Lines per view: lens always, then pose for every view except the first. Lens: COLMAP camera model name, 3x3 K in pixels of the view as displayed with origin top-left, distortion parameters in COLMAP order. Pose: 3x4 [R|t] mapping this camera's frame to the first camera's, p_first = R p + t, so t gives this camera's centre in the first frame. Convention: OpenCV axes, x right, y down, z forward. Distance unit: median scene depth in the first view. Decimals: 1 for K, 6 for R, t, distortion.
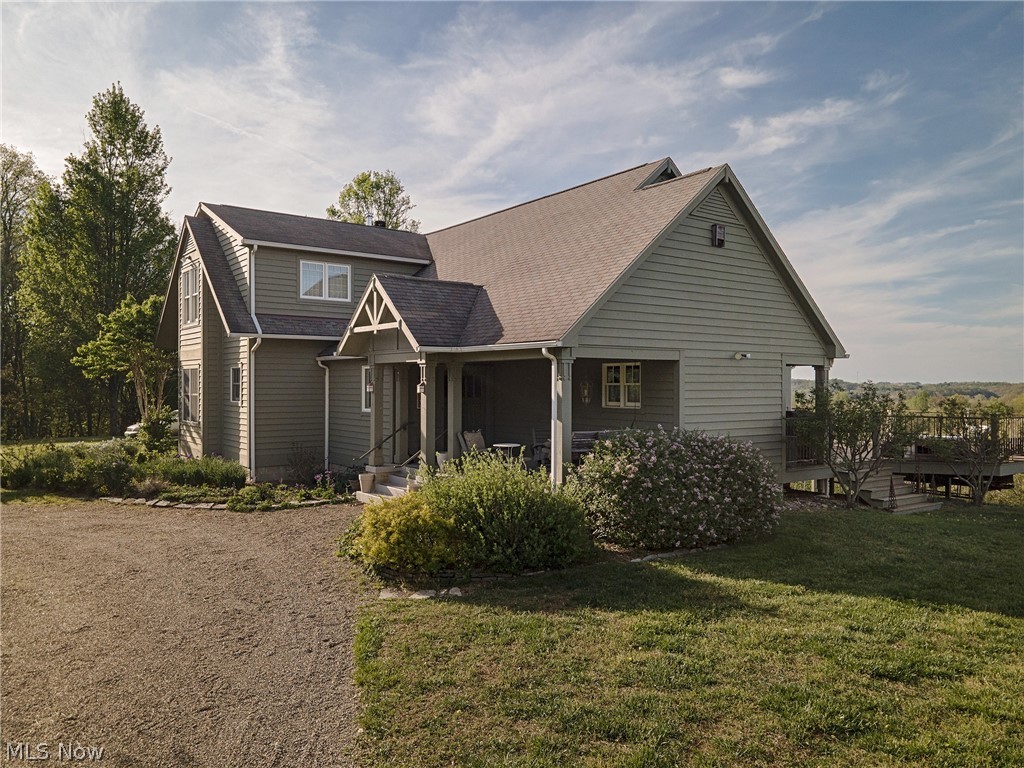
lens RADIAL K [[736.2, 0, 512.0], [0, 736.2, 384.0], [0, 0, 1]] dist [0.029637, 0.003512]
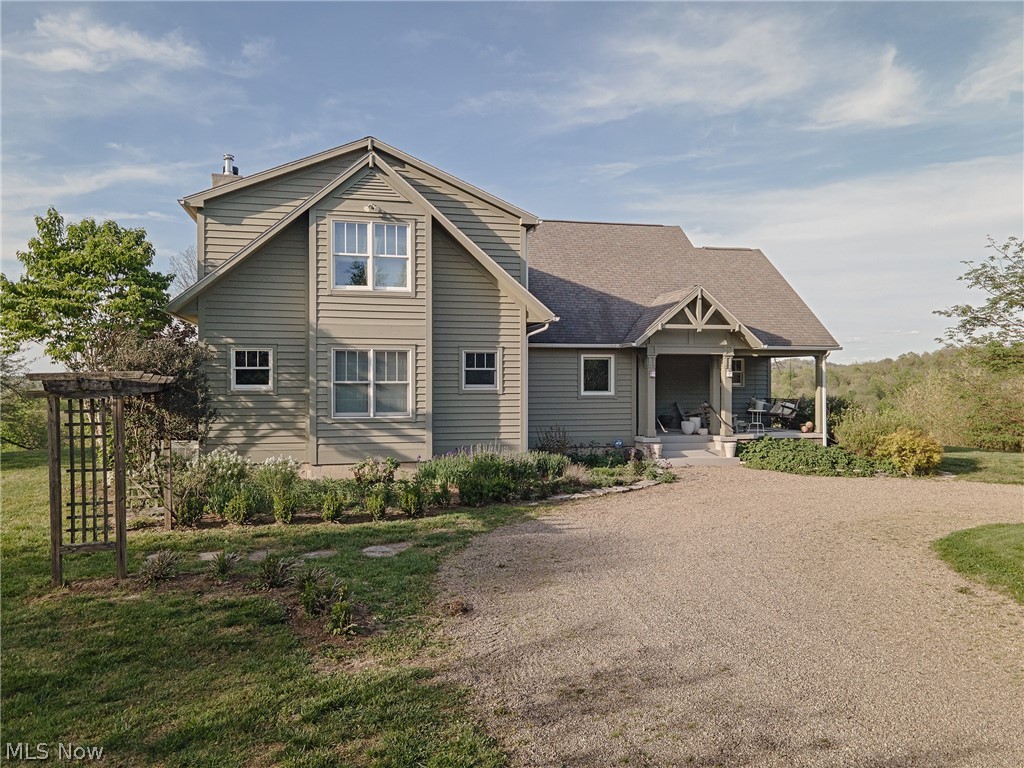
lens RADIAL K [[736.2, 0, 512.0], [0, 736.2, 384.0], [0, 0, 1]] dist [0.029637, 0.003512]
pose [[0.418304, -0.009548, 0.908257, -1.475362], [0.000189, 0.999946, 0.010425, 0.010299], [-0.908307, -0.004189, 0.418283, 0.740849]]
